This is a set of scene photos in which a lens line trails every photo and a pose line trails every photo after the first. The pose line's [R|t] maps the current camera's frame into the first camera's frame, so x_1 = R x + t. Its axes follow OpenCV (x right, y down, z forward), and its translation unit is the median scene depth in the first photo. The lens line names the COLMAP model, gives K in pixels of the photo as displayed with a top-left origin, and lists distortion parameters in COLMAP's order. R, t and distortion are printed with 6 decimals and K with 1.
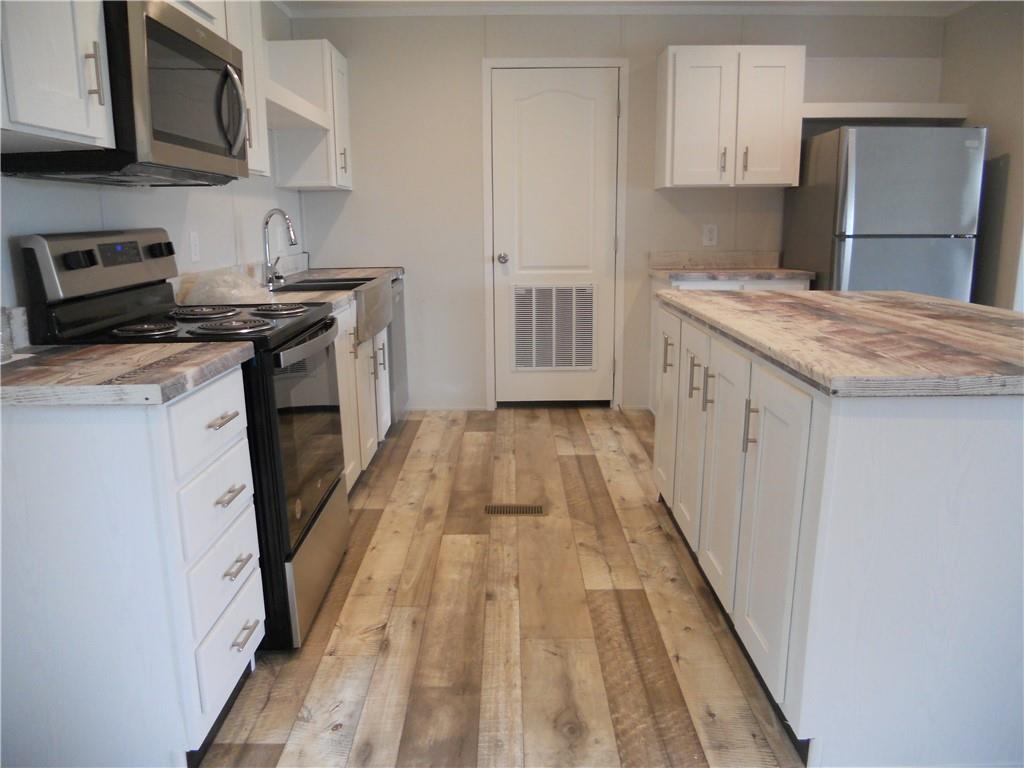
lens RADIAL K [[772.5, 0, 507.7], [0, 772.5, 389.8], [0, 0, 1]] dist [-0.060545, 0.045585]
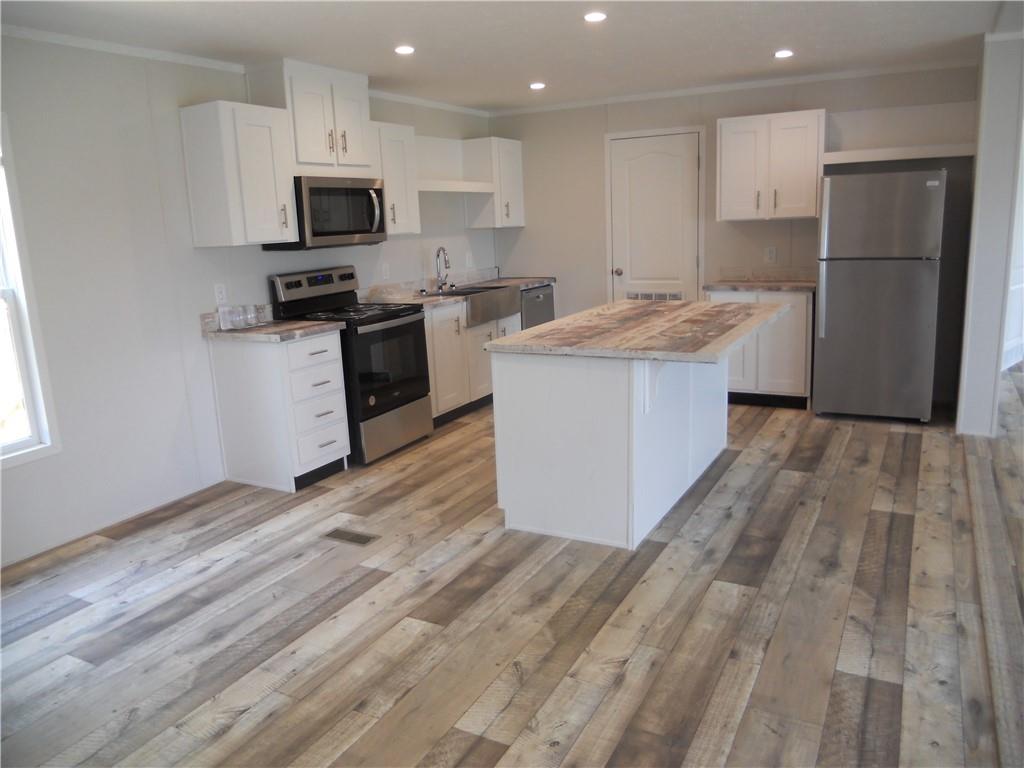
lens RADIAL K [[772.5, 0, 511.3], [0, 772.5, 385.2], [0, 0, 1]] dist [-0.060545, 0.045585]
pose [[0.876920, 0.072834, -0.475086, 0.575703], [-0.069398, 0.997281, 0.024794, 0.016939], [0.475600, 0.011228, 0.879590, -0.377628]]
